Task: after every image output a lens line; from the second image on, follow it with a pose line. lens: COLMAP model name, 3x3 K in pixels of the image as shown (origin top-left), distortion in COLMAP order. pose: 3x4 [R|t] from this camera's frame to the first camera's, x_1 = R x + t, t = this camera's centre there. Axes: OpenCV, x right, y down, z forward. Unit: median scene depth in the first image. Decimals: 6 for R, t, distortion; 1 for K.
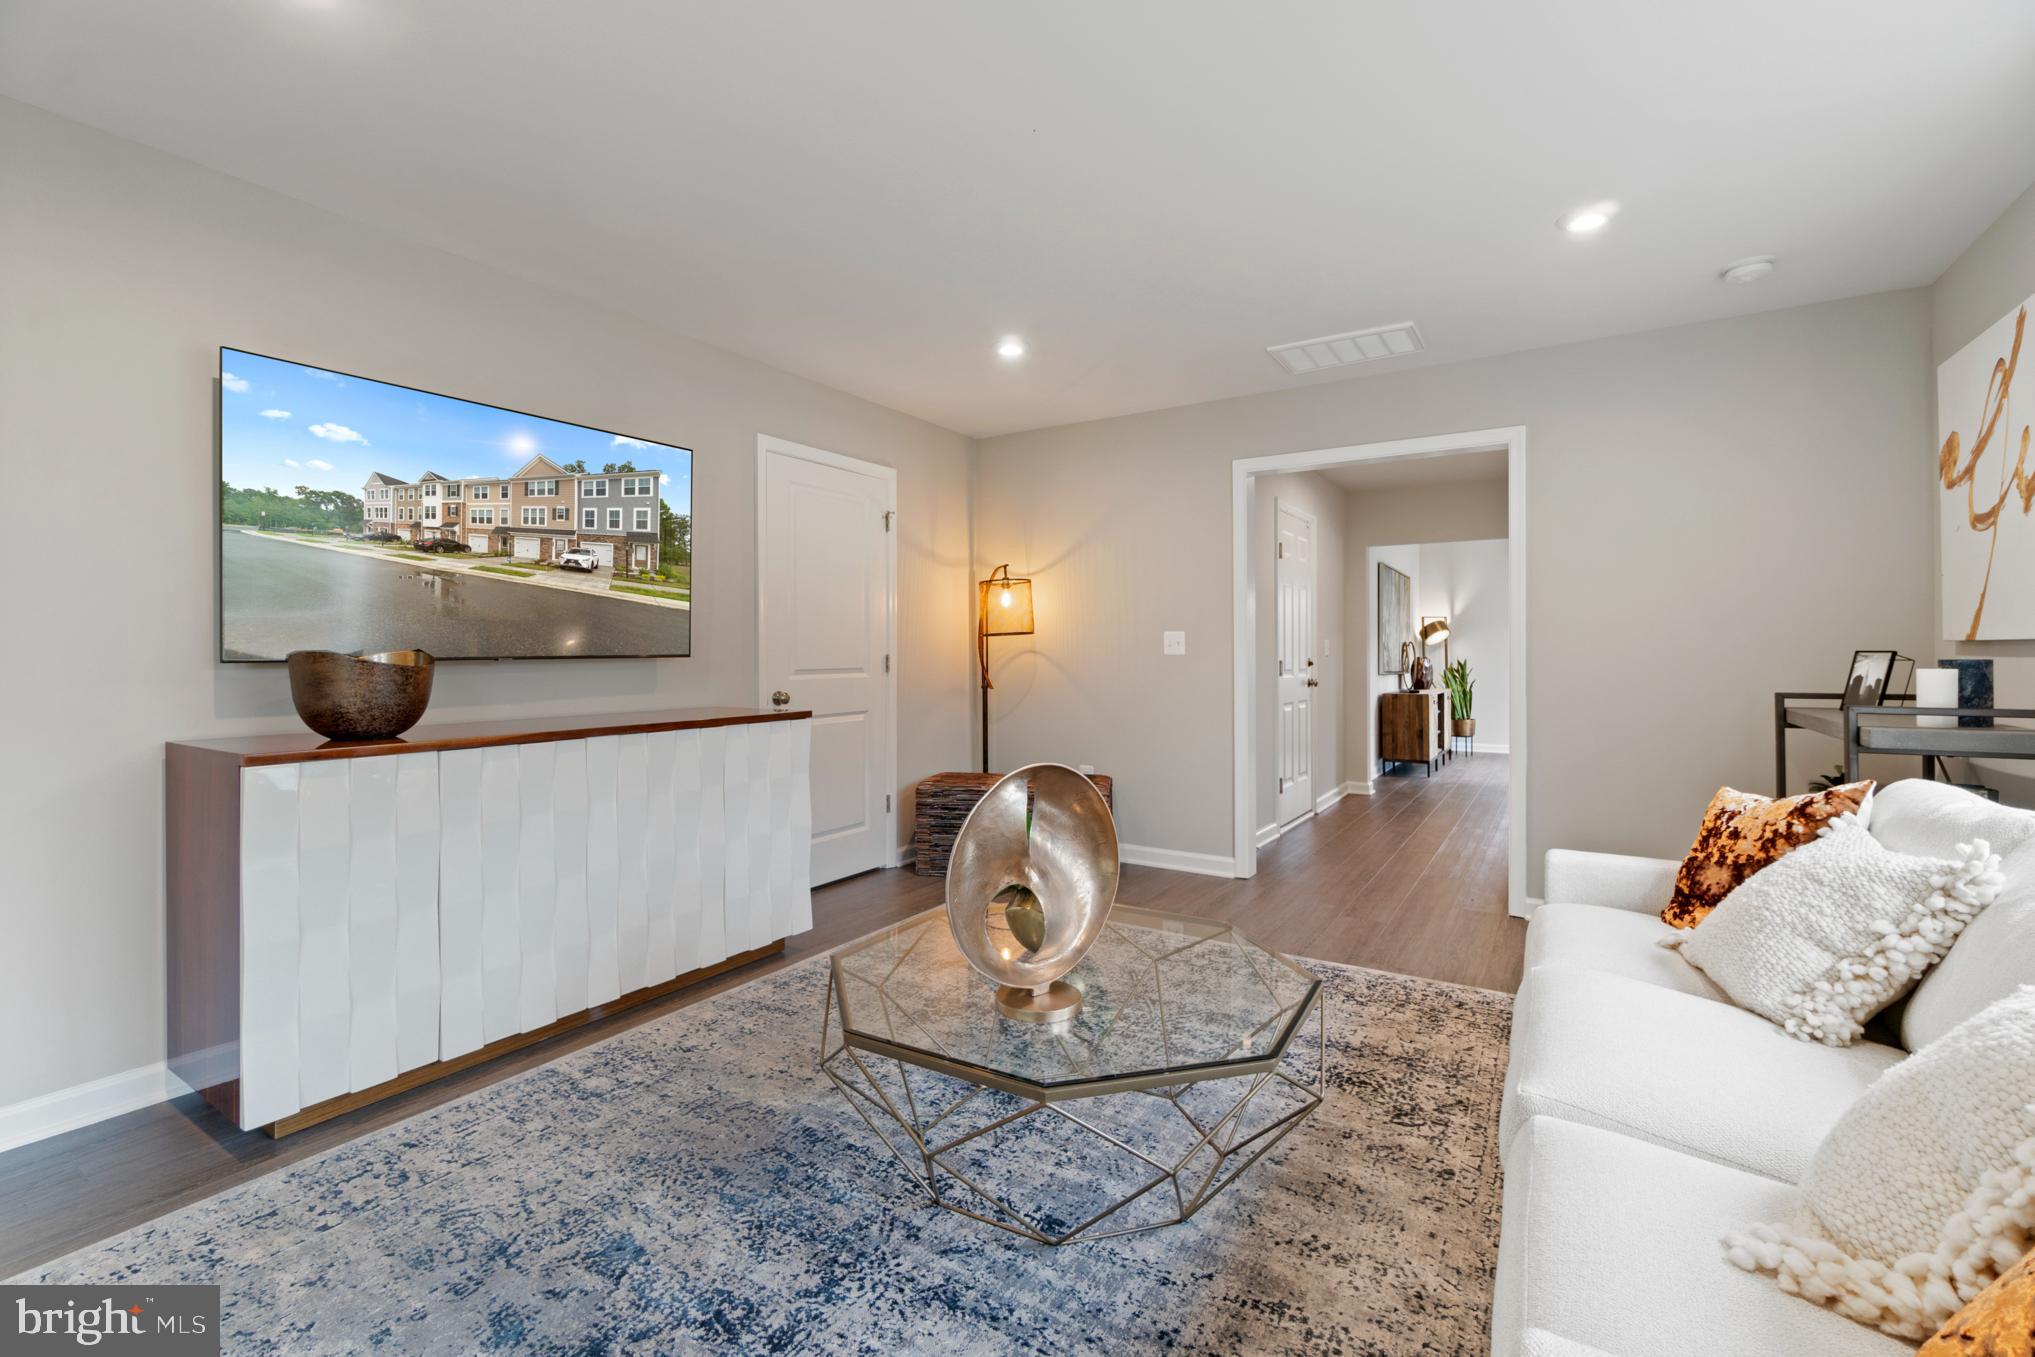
lens RADIAL K [[879.6, 0, 1010.0], [0, 879.6, 673.2], [0, 0, 1]] dist [-0.001453, 0.000011]
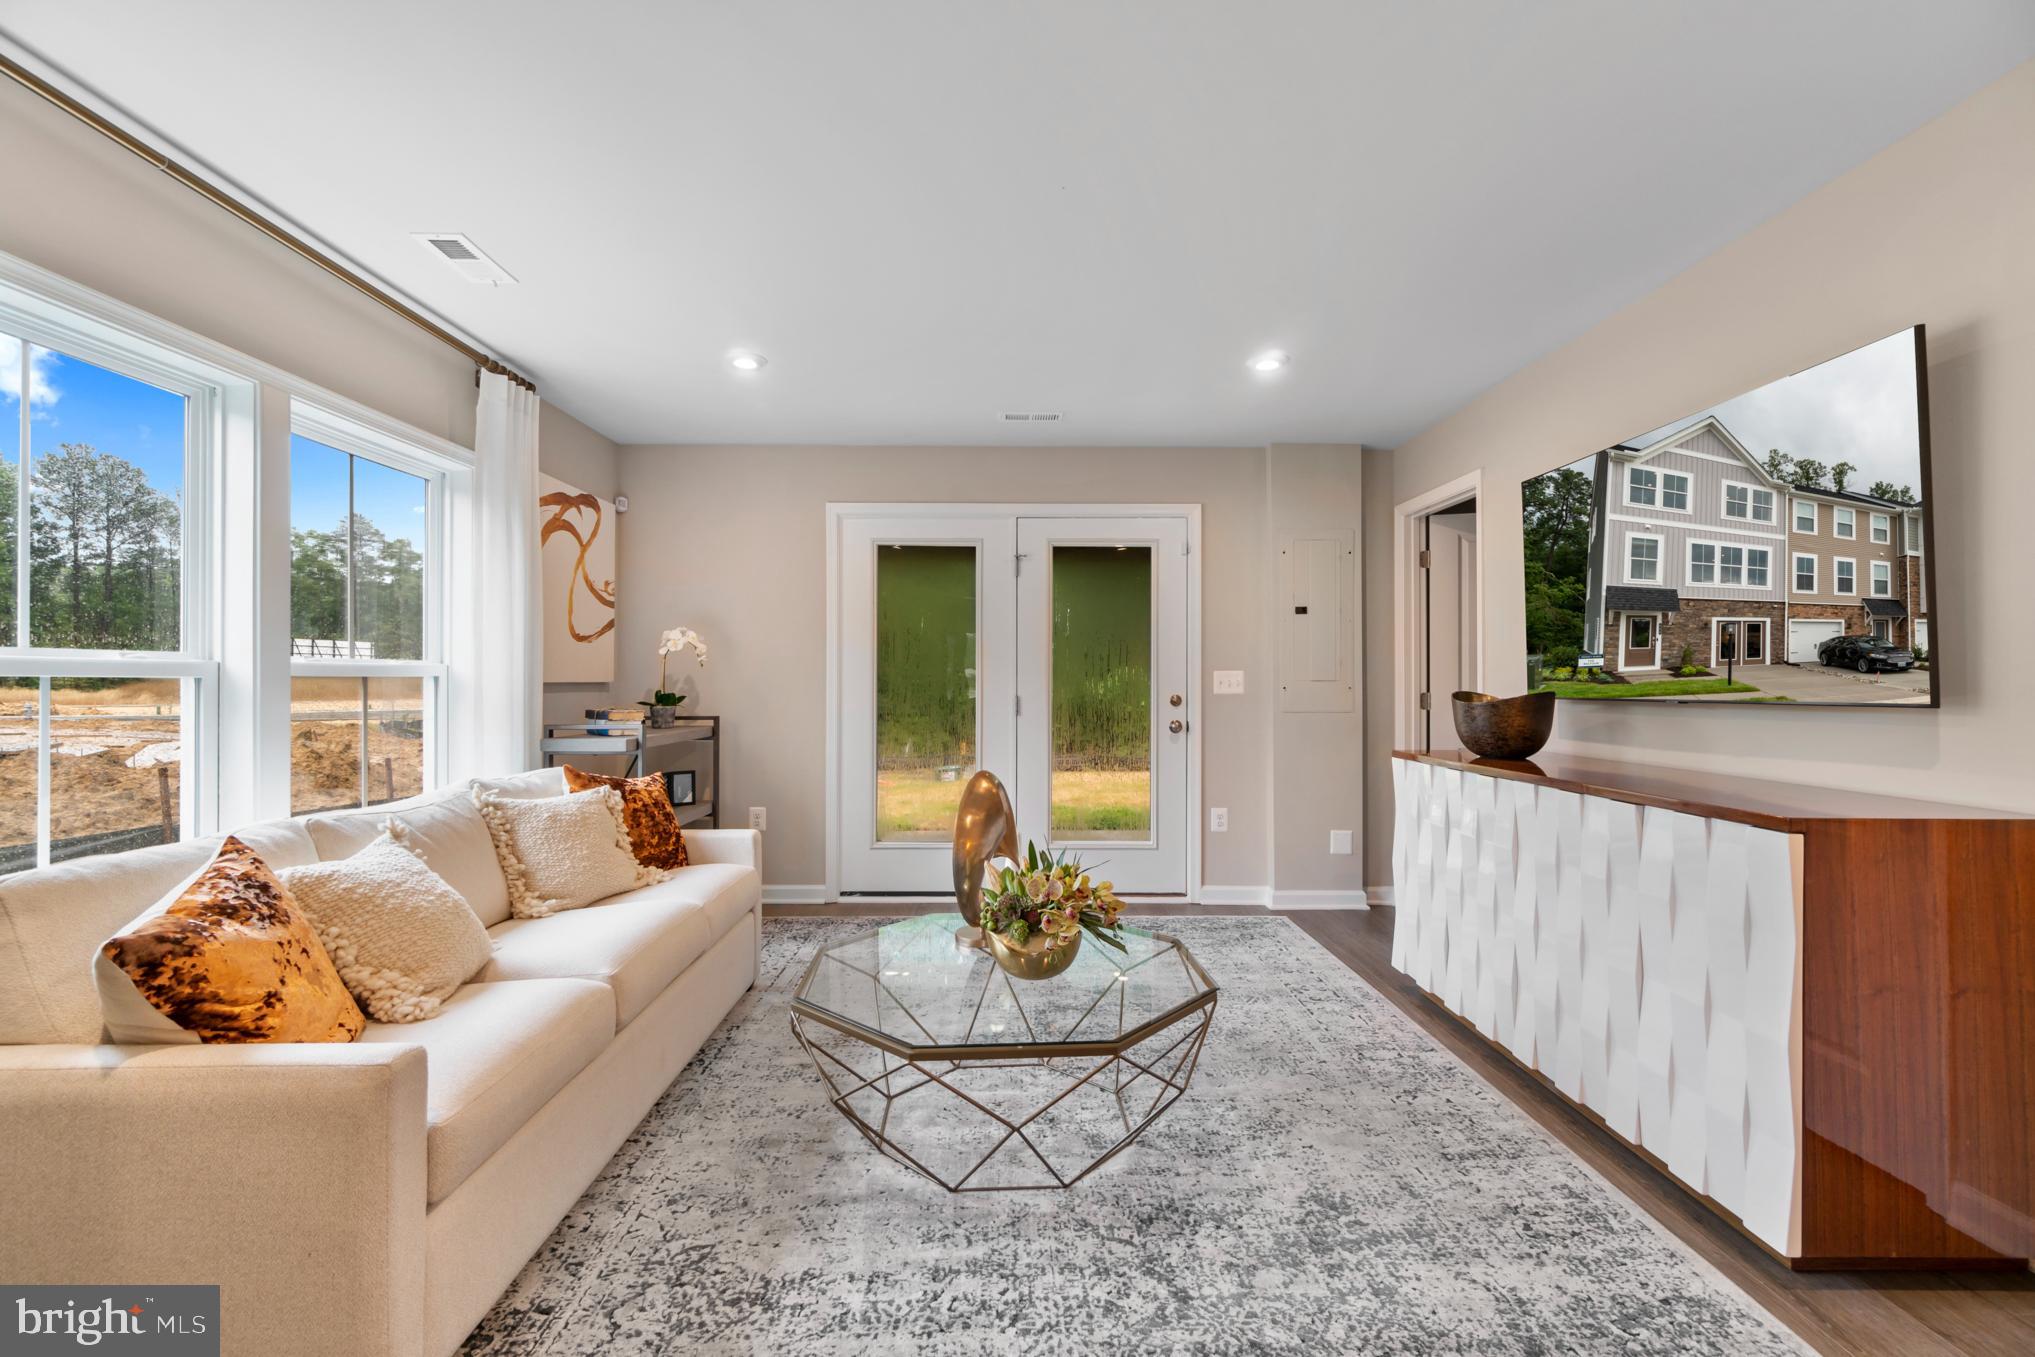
lens RADIAL K [[879.6, 0, 1010.0], [0, 879.6, 673.2], [0, 0, 1]] dist [-0.001453, 0.000011]
pose [[-0.839099, -0.004656, -0.543959, 0.556746], [-0.011126, 0.999901, 0.008605, -0.050970], [0.543865, 0.013272, -0.839068, 1.577737]]
